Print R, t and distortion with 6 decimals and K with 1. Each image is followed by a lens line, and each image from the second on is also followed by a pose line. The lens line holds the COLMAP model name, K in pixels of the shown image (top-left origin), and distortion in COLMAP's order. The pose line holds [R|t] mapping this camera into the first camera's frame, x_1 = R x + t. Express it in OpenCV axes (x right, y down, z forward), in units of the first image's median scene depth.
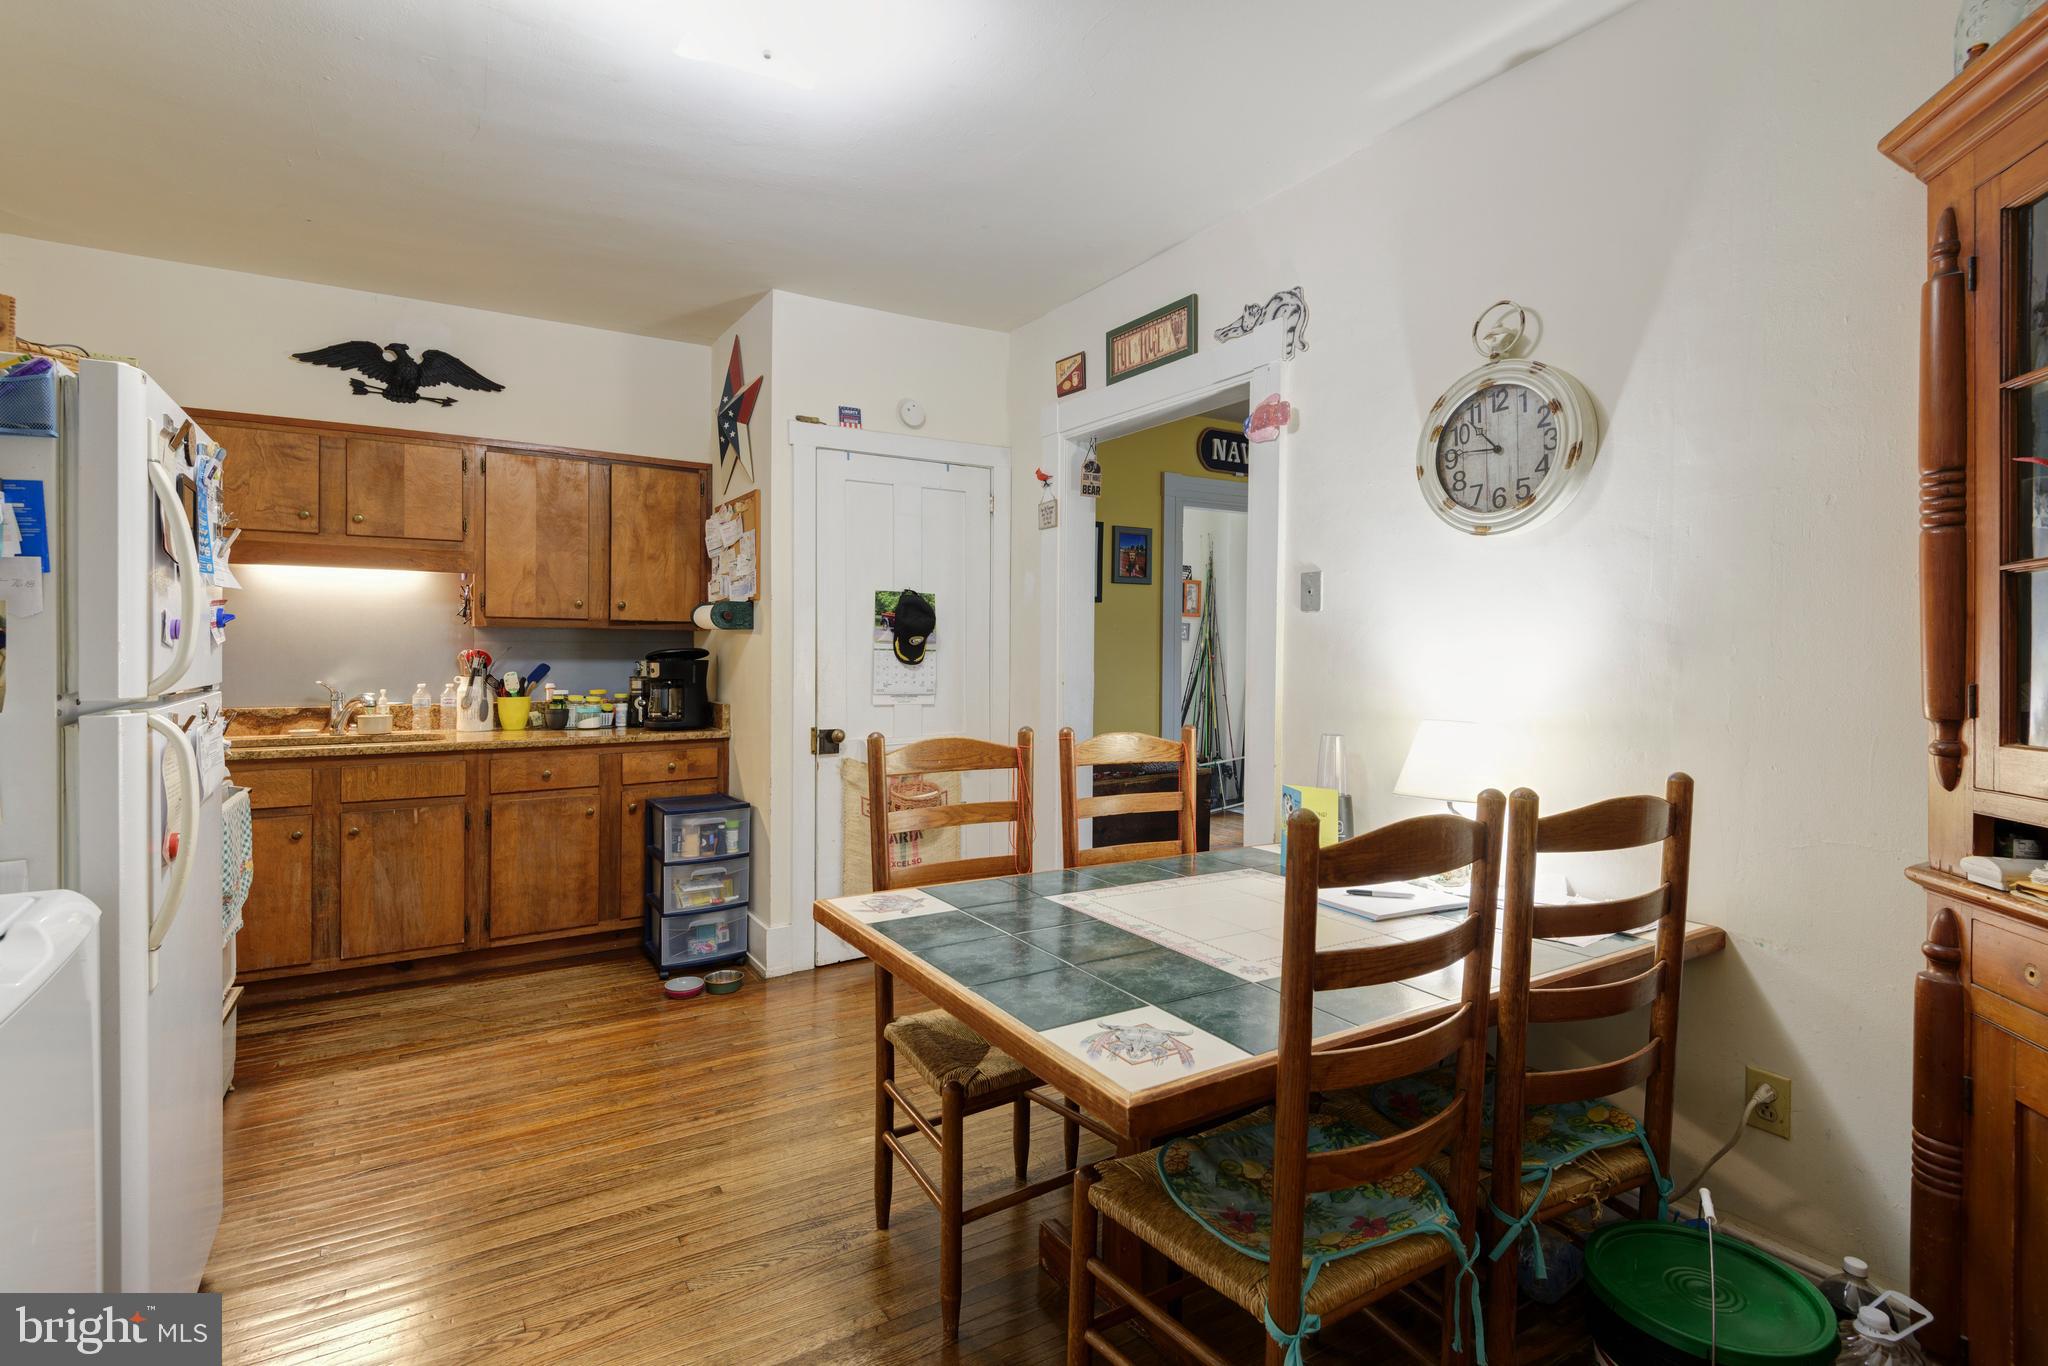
lens RADIAL K [[955.4, 0, 1020.6], [0, 955.4, 648.3], [0, 0, 1]] dist [-0.002833, -0.000456]
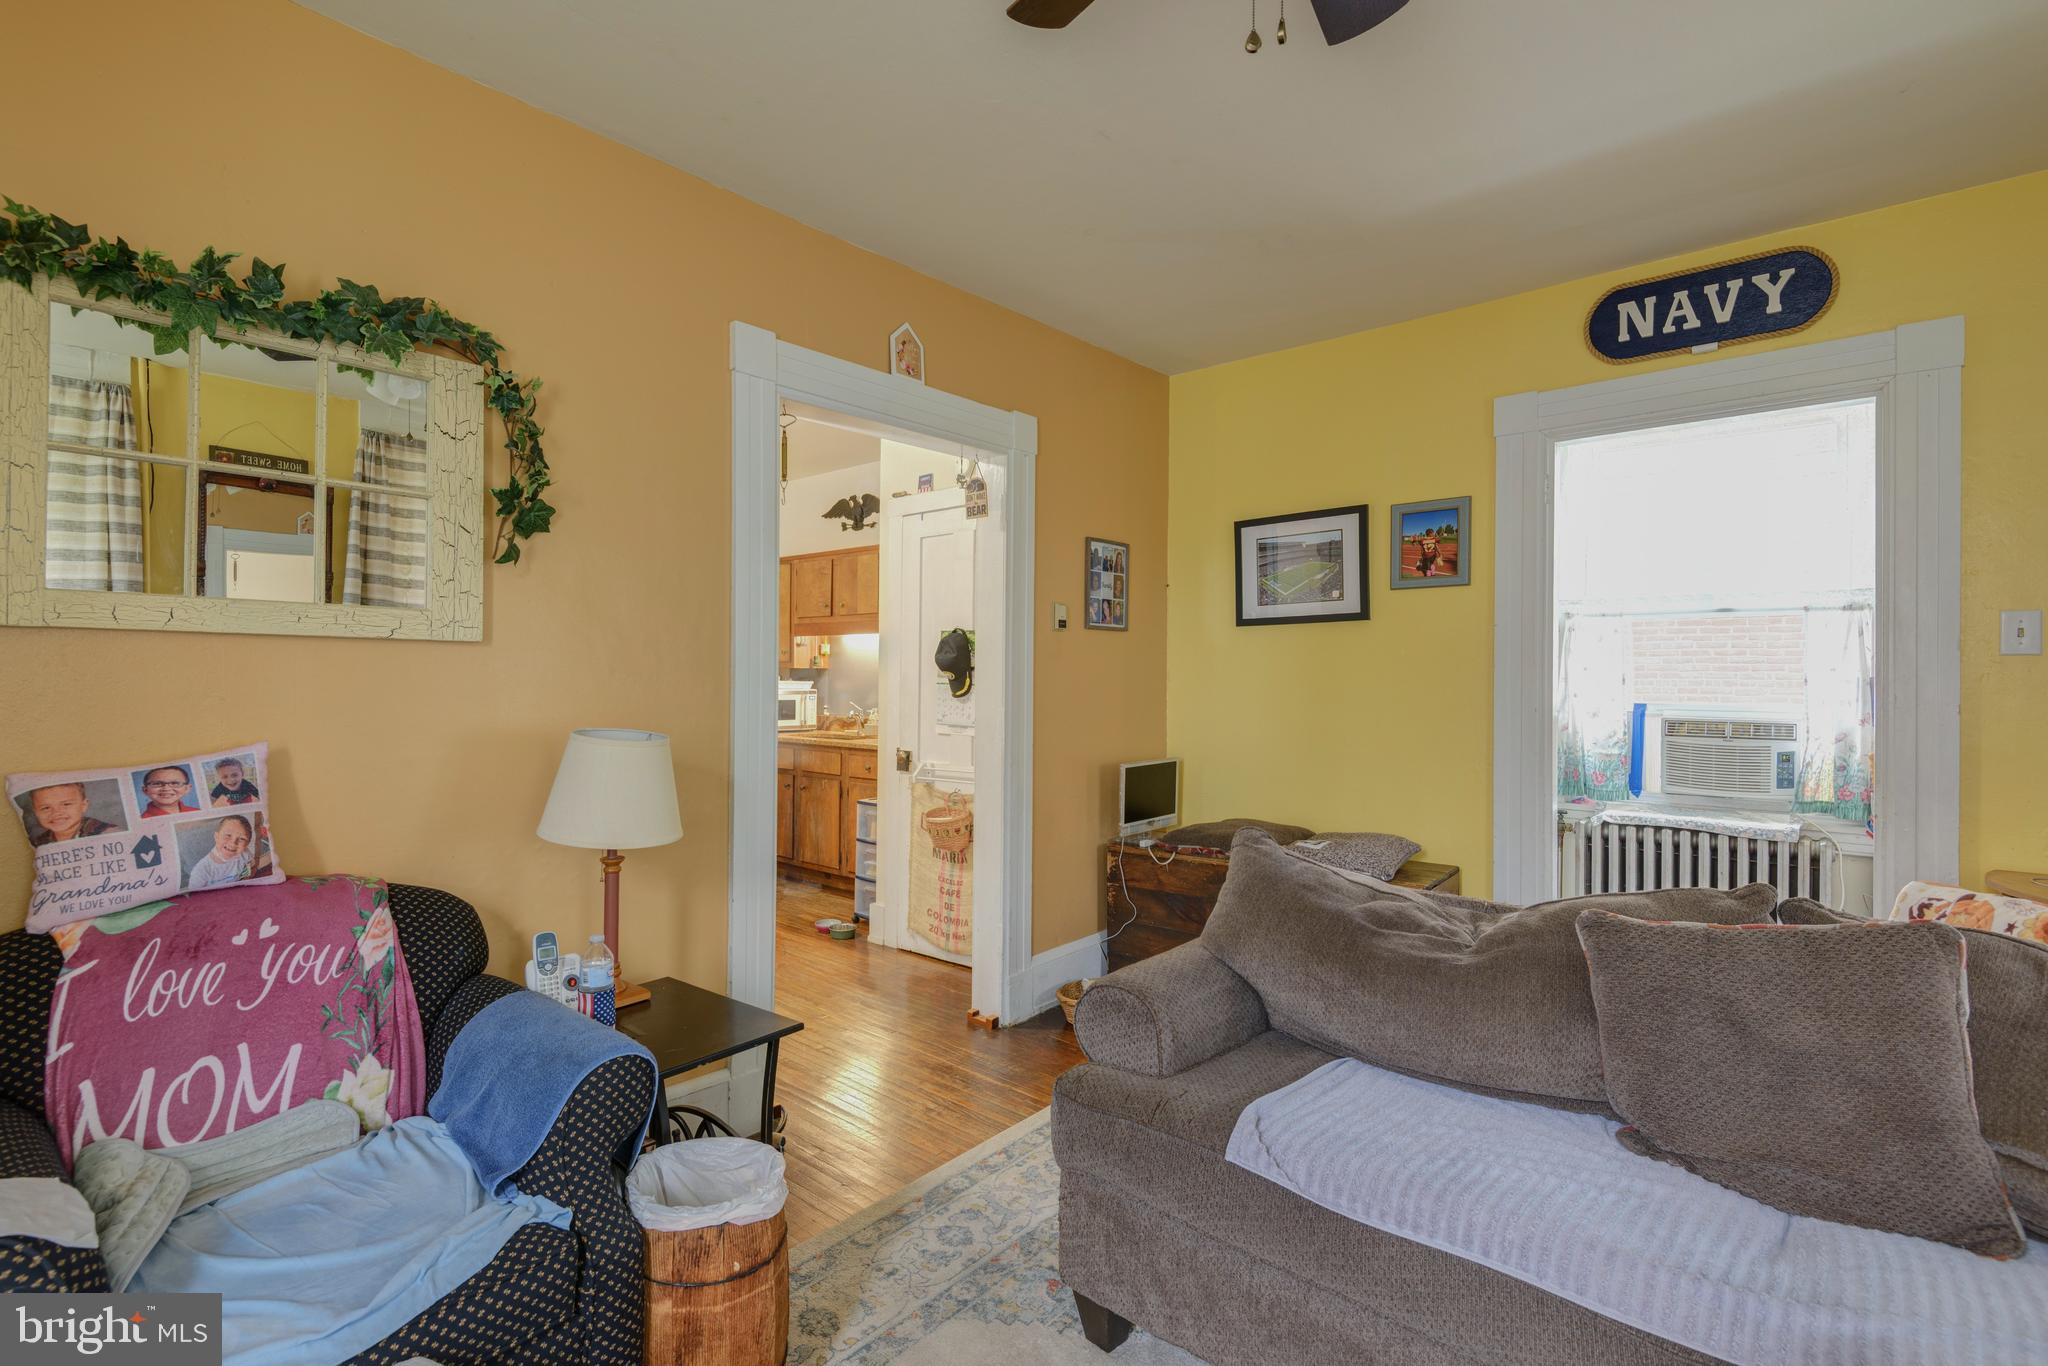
lens RADIAL K [[980.3, 0, 1027.9], [0, 980.3, 670.6], [0, 0, 1]] dist [0.001171, -0.000085]
pose [[0.279077, -0.012024, -0.960194, 1.016564], [-0.004891, 0.999891, -0.013943, 0.001287], [0.960256, 0.008587, 0.278987, 0.808796]]
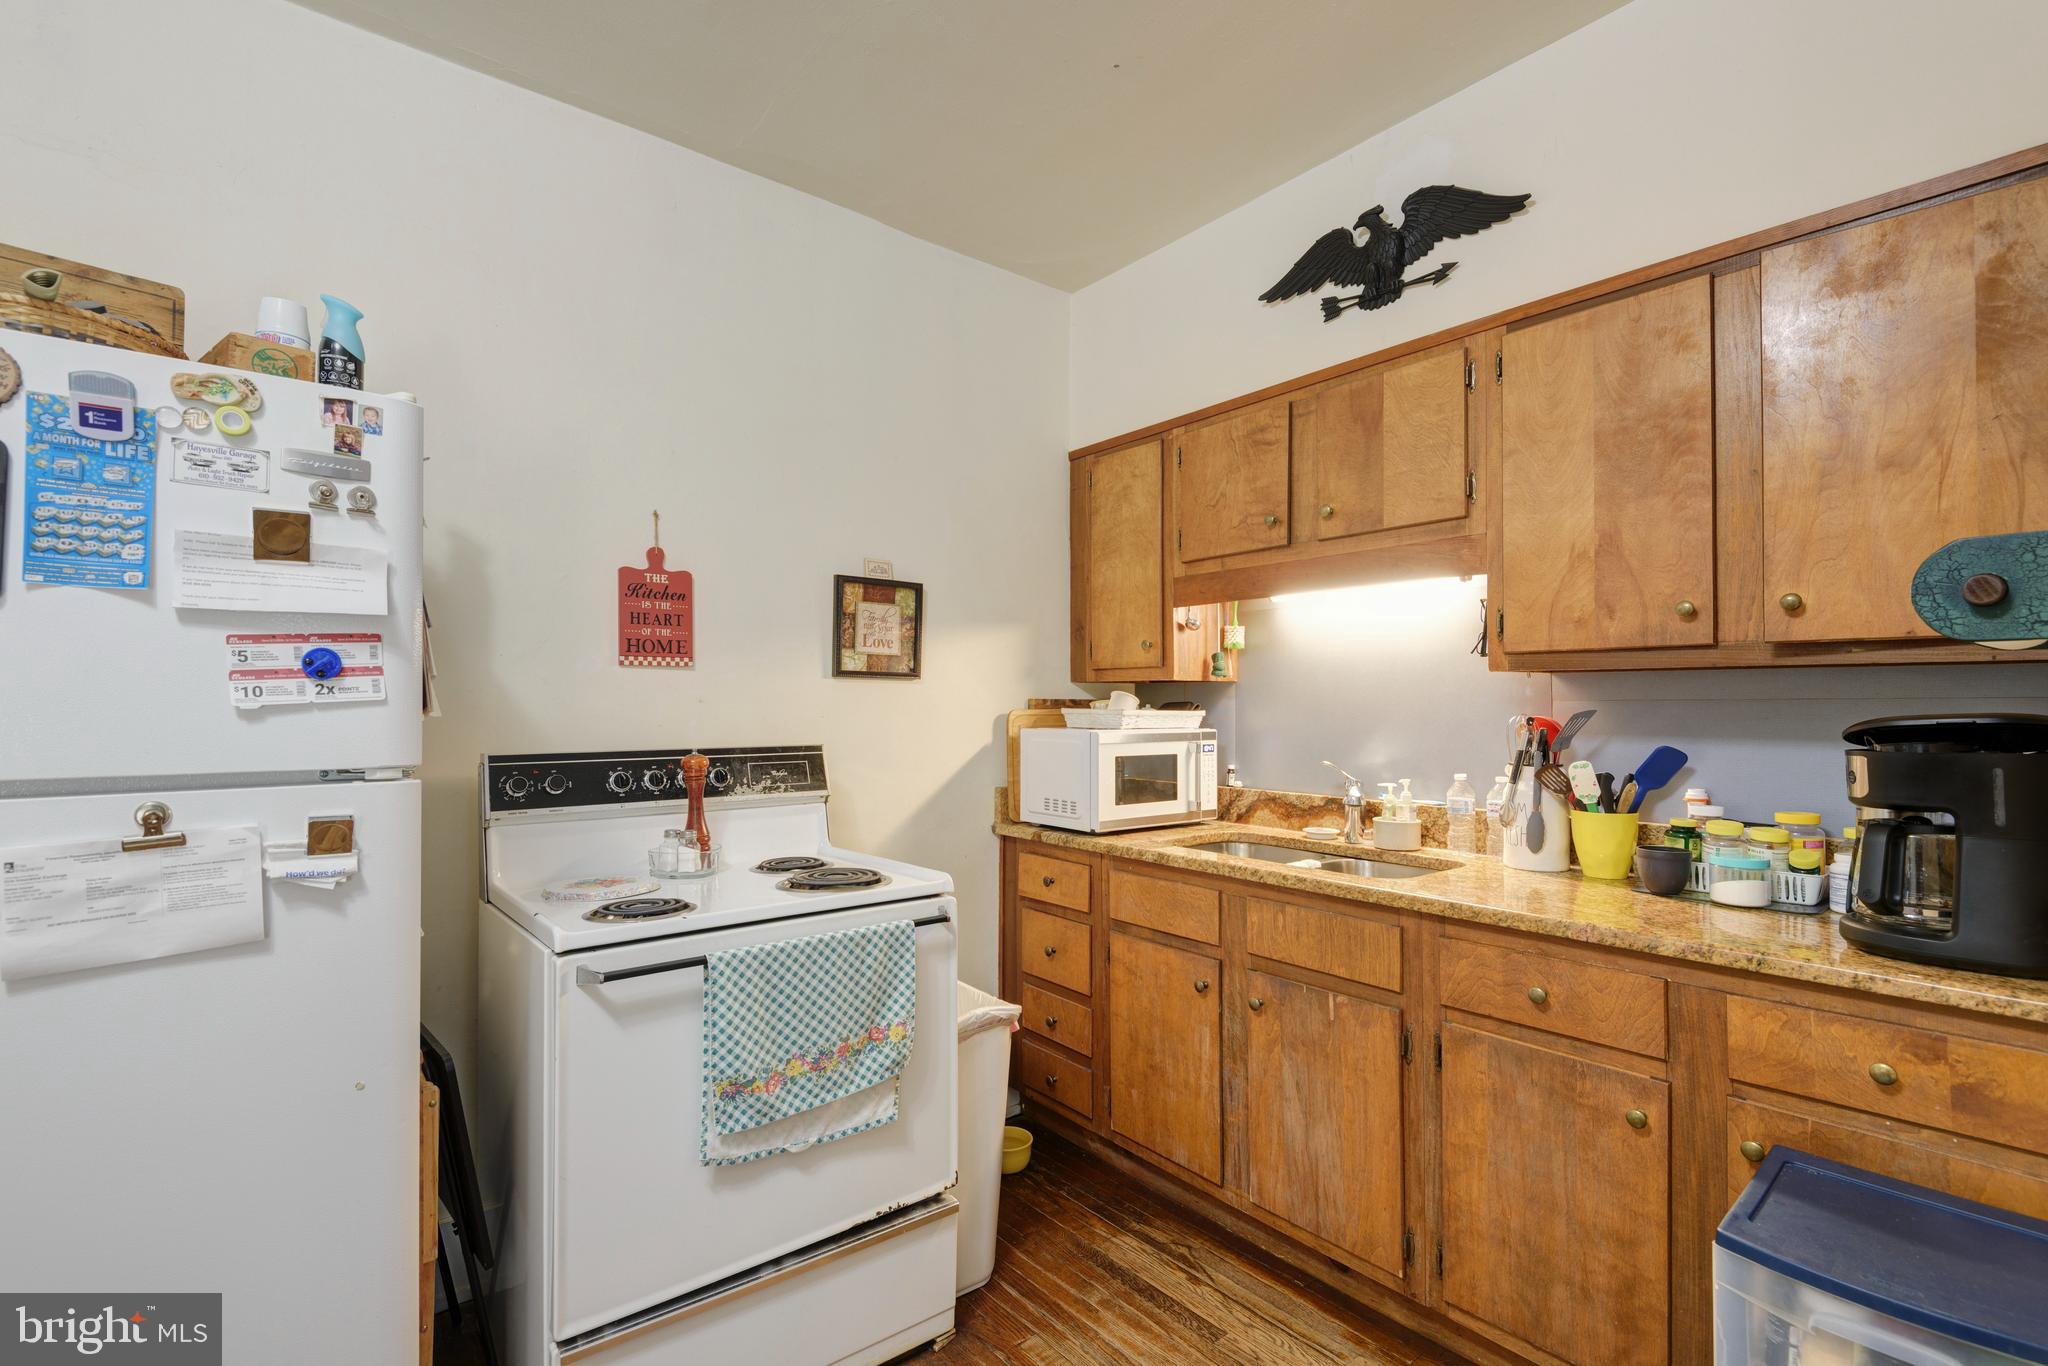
lens RADIAL K [[945.6, 0, 1081.2], [0, 945.6, 697.6], [0, 0, 1]] dist [0.031017, -0.015490]
pose [[0.143770, -0.014106, -0.989511, -0.083050], [0.002179, 0.999900, -0.013937, -0.002094], [0.989609, -0.000152, 0.143787, 0.719593]]
